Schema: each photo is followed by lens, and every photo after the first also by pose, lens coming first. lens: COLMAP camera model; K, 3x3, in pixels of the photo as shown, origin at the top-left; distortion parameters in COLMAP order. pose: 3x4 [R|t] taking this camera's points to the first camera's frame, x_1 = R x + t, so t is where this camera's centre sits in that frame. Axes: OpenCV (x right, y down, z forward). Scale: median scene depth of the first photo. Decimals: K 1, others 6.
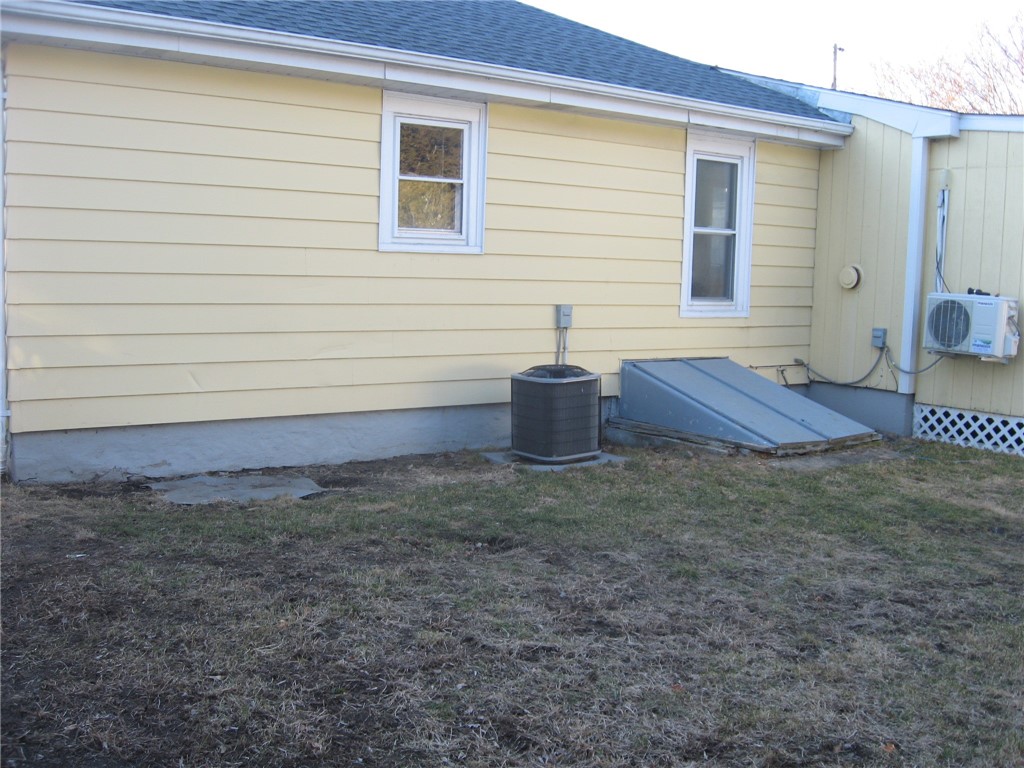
lens RADIAL K [[1079.2, 0, 512.0], [0, 1079.2, 384.0], [0, 0, 1]] dist [-0.142964, 0.021762]
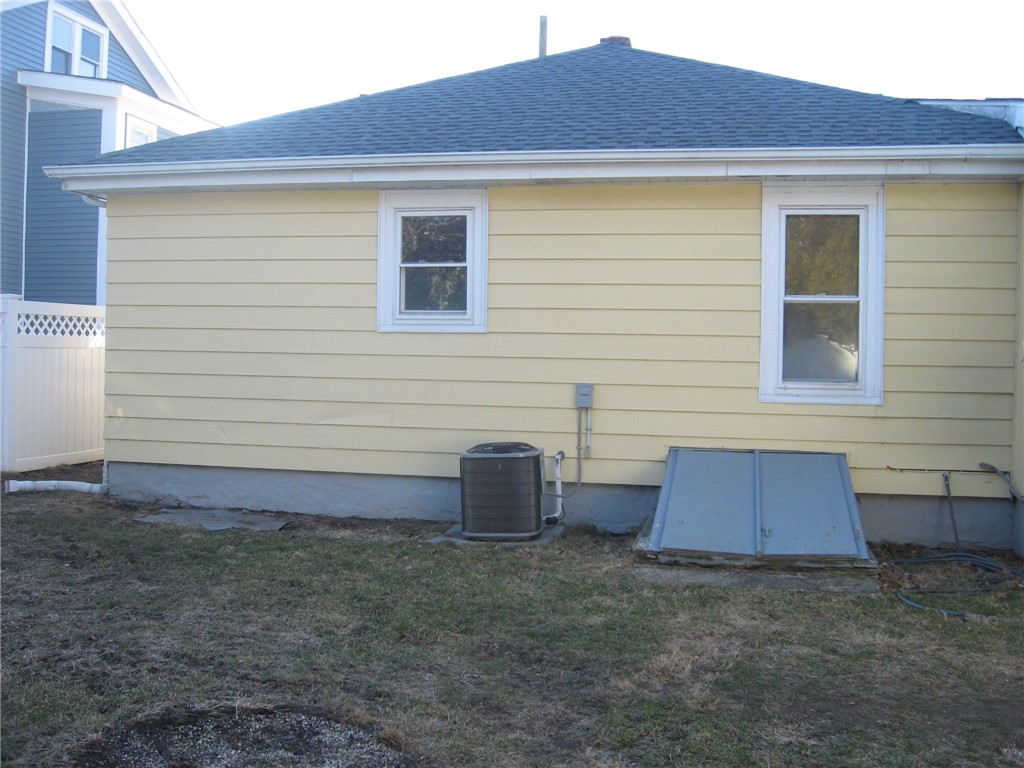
lens RADIAL K [[1079.2, 0, 512.0], [0, 1079.2, 384.0], [0, 0, 1]] dist [-0.142964, 0.021762]
pose [[0.666140, 0.004984, -0.745810, 0.770511], [-0.078285, 0.994921, -0.063274, -0.008370], [0.741707, 0.100535, 0.663147, 0.341798]]
